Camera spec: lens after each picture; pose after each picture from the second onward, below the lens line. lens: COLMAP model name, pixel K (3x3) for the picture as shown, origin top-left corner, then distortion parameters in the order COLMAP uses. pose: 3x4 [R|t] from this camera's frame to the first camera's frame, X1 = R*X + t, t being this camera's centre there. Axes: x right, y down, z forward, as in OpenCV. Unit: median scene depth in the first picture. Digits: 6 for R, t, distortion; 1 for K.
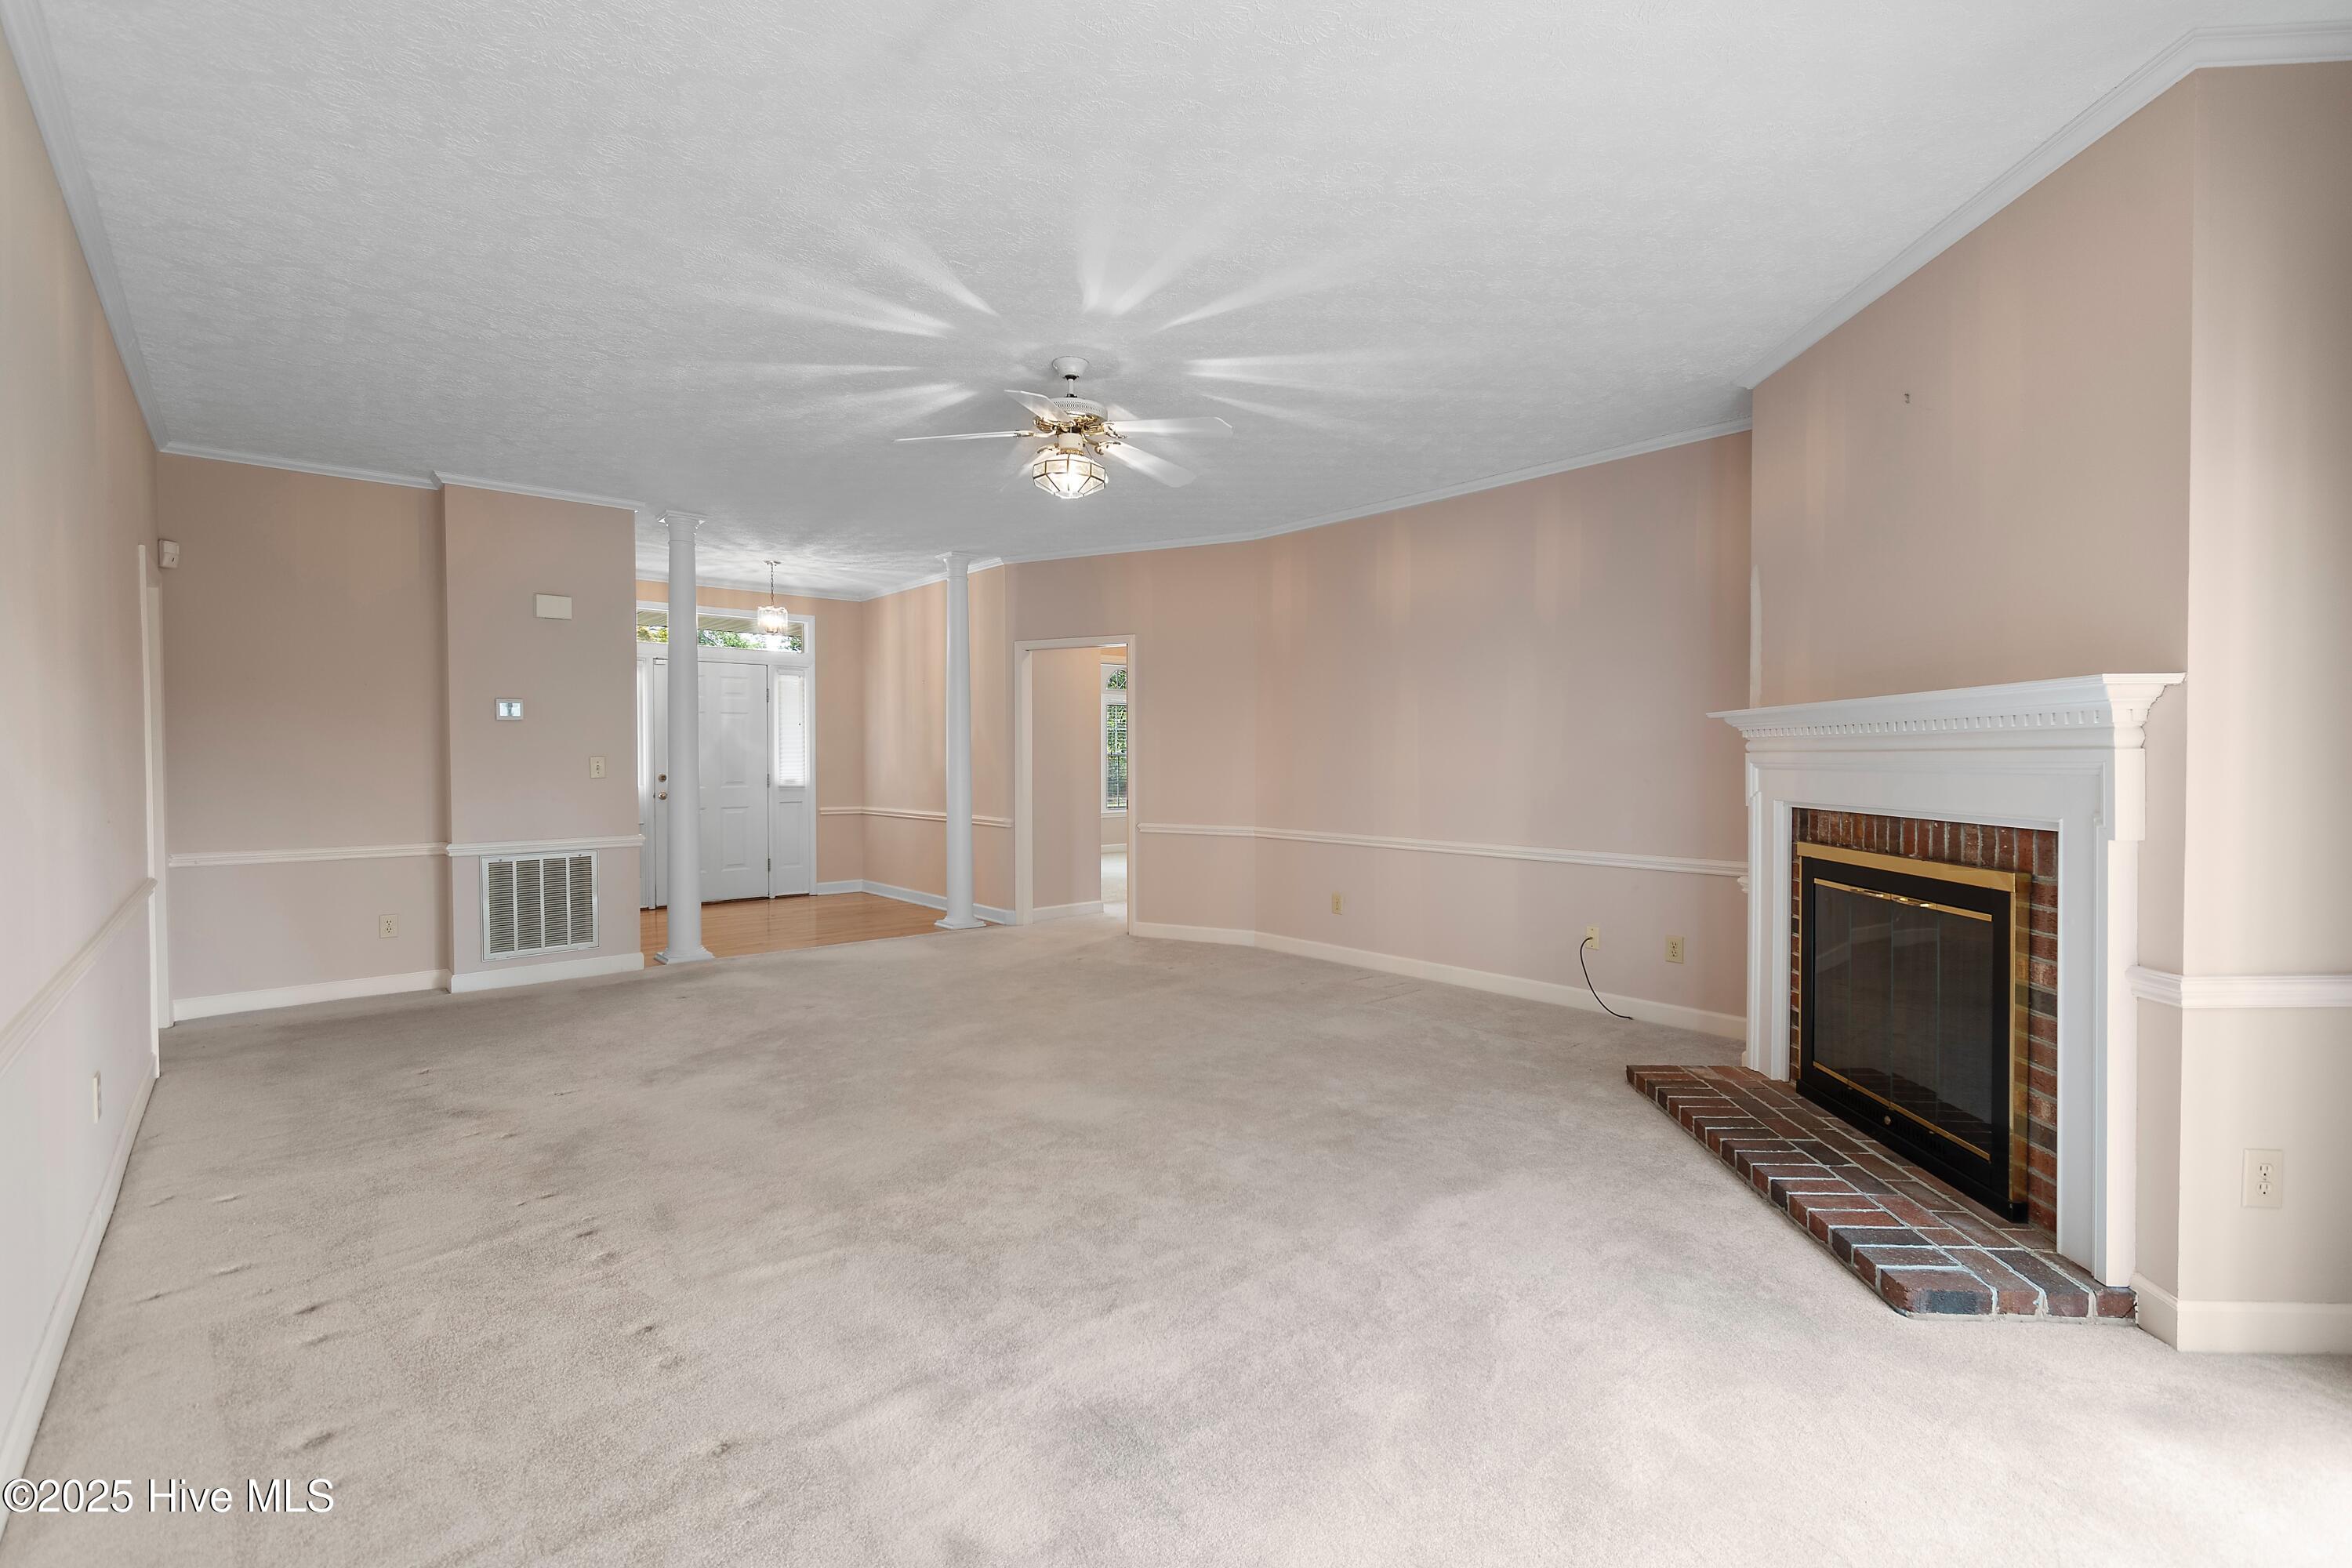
lens RADIAL K [[1047.7, 0, 1183.0], [0, 1047.7, 765.6], [0, 0, 1]] dist [0.006204, -0.000378]
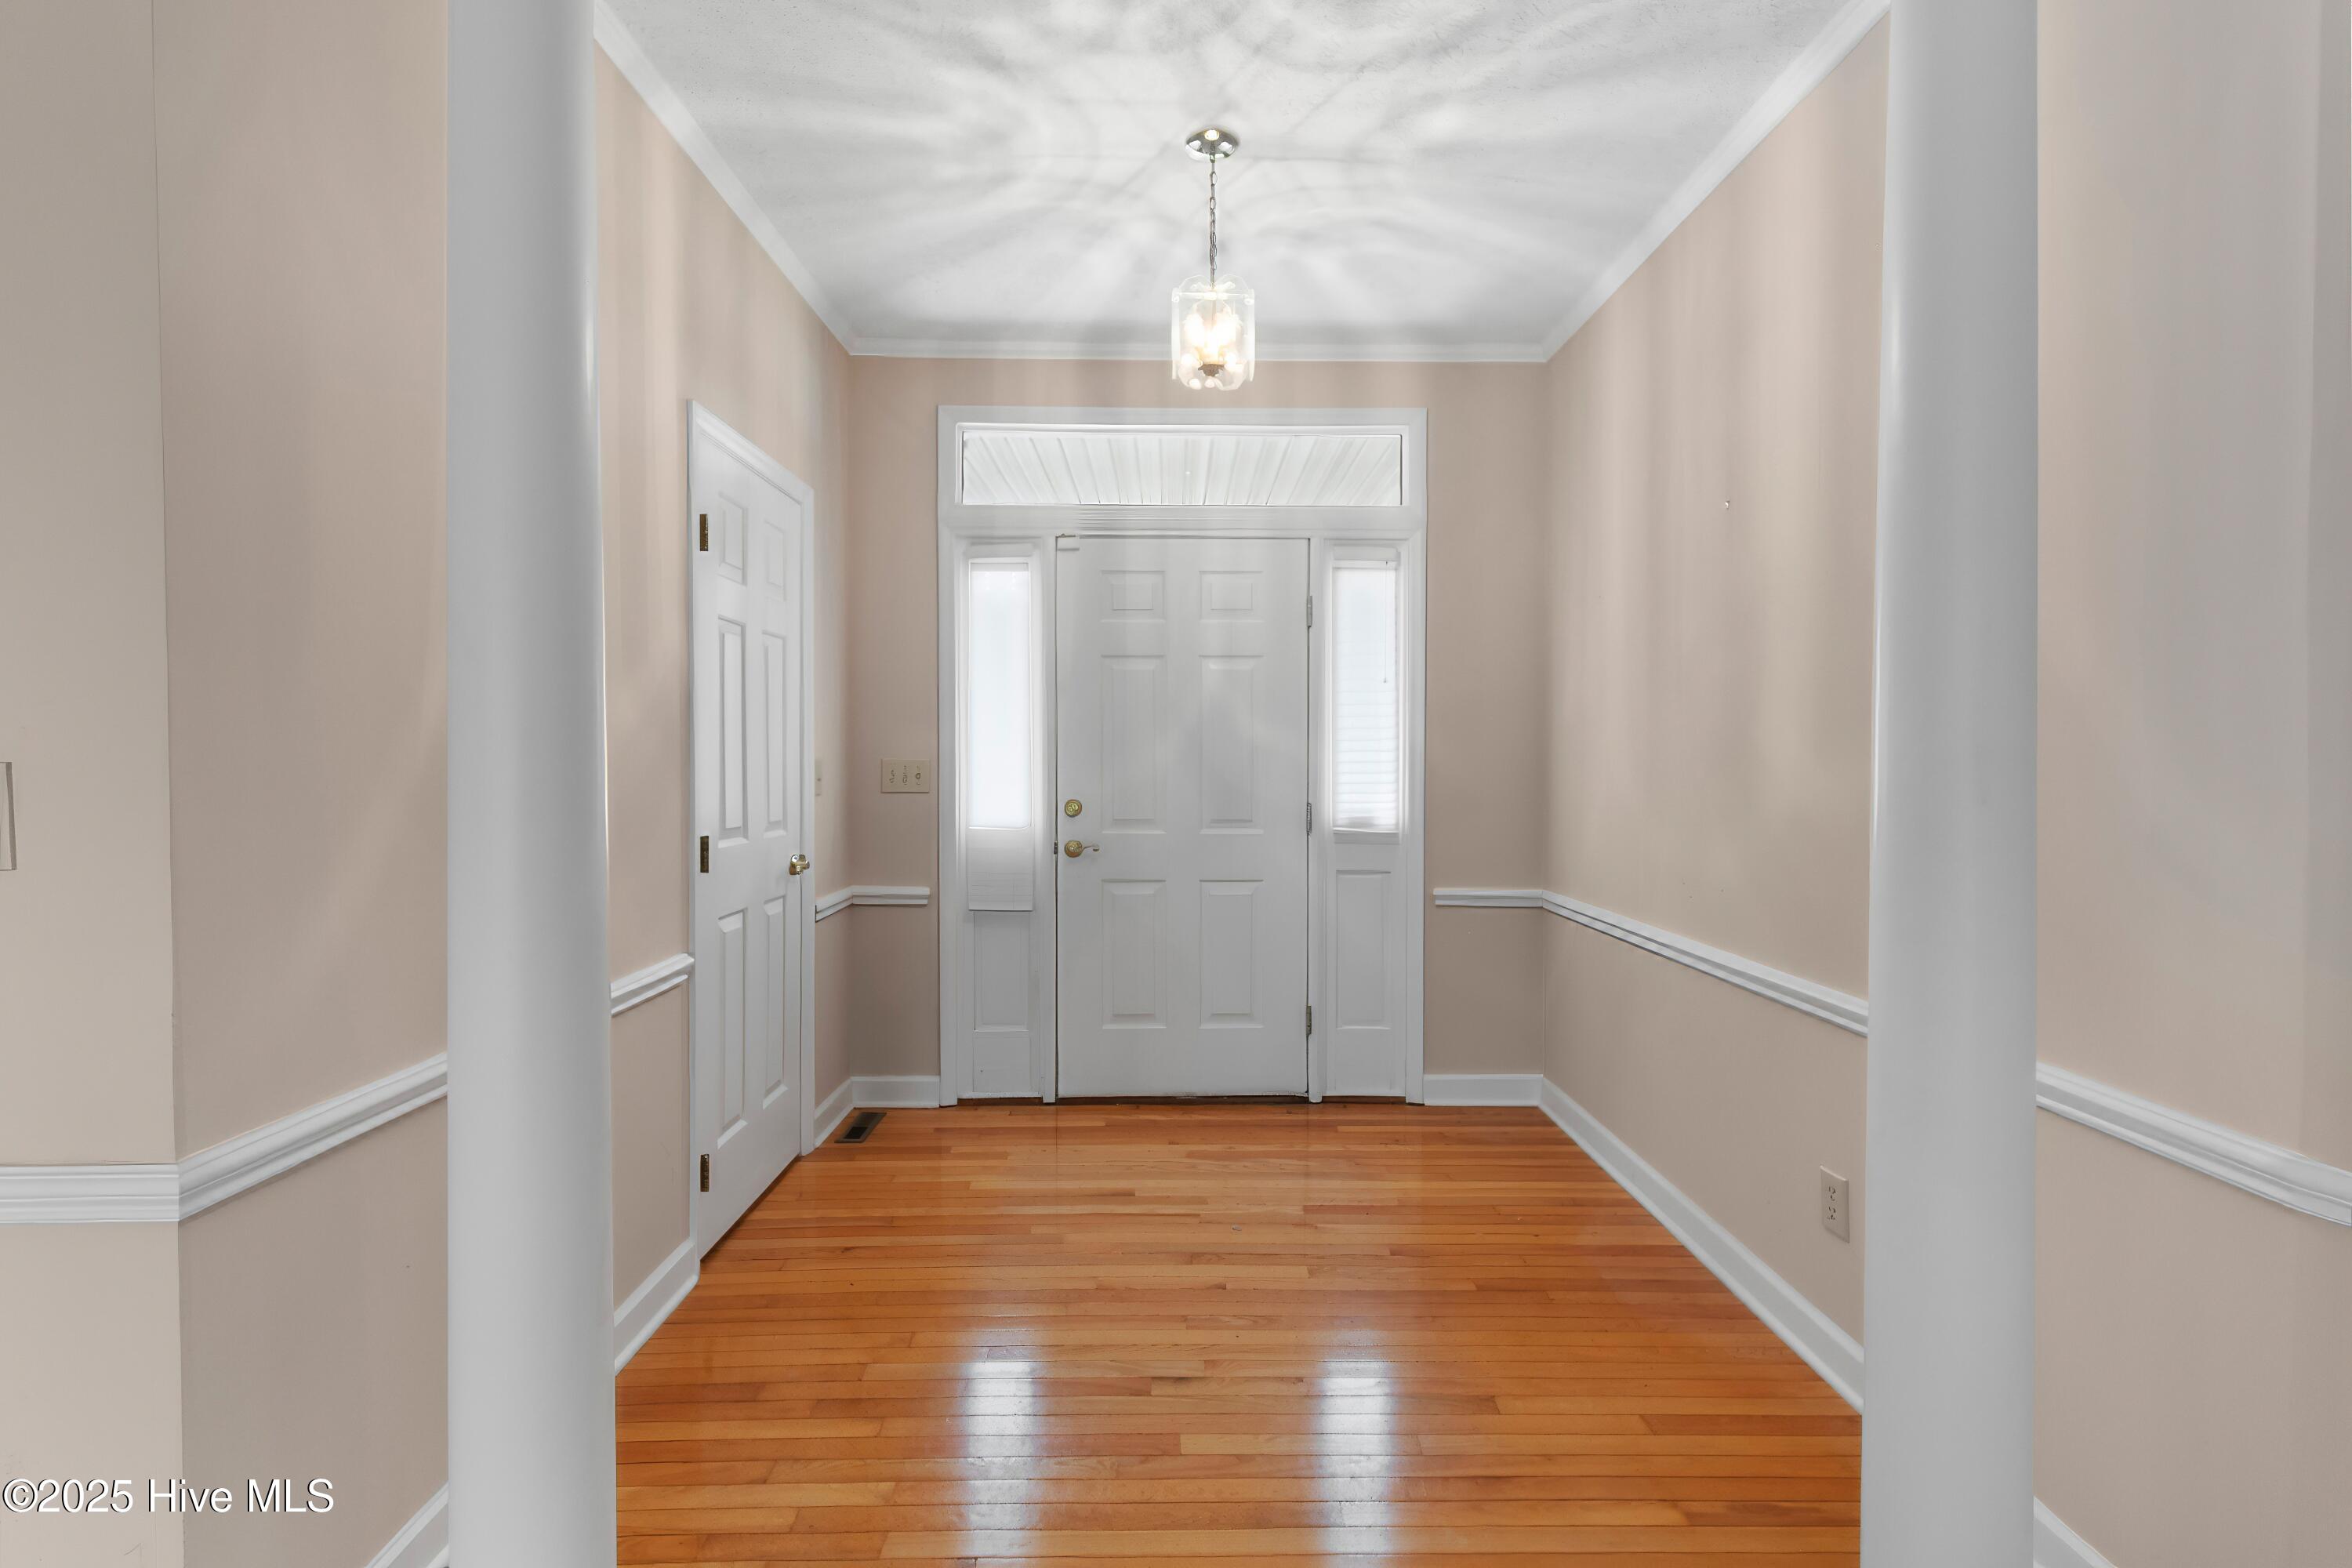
lens RADIAL K [[1047.7, 0, 1180.3], [0, 1047.7, 779.2], [0, 0, 1]] dist [0.006204, -0.000378]
pose [[0.768720, 0.012264, -0.639468, -0.166511], [-0.009214, 0.999925, 0.008101, -0.003799], [0.639519, -0.000336, 0.768775, 0.637762]]
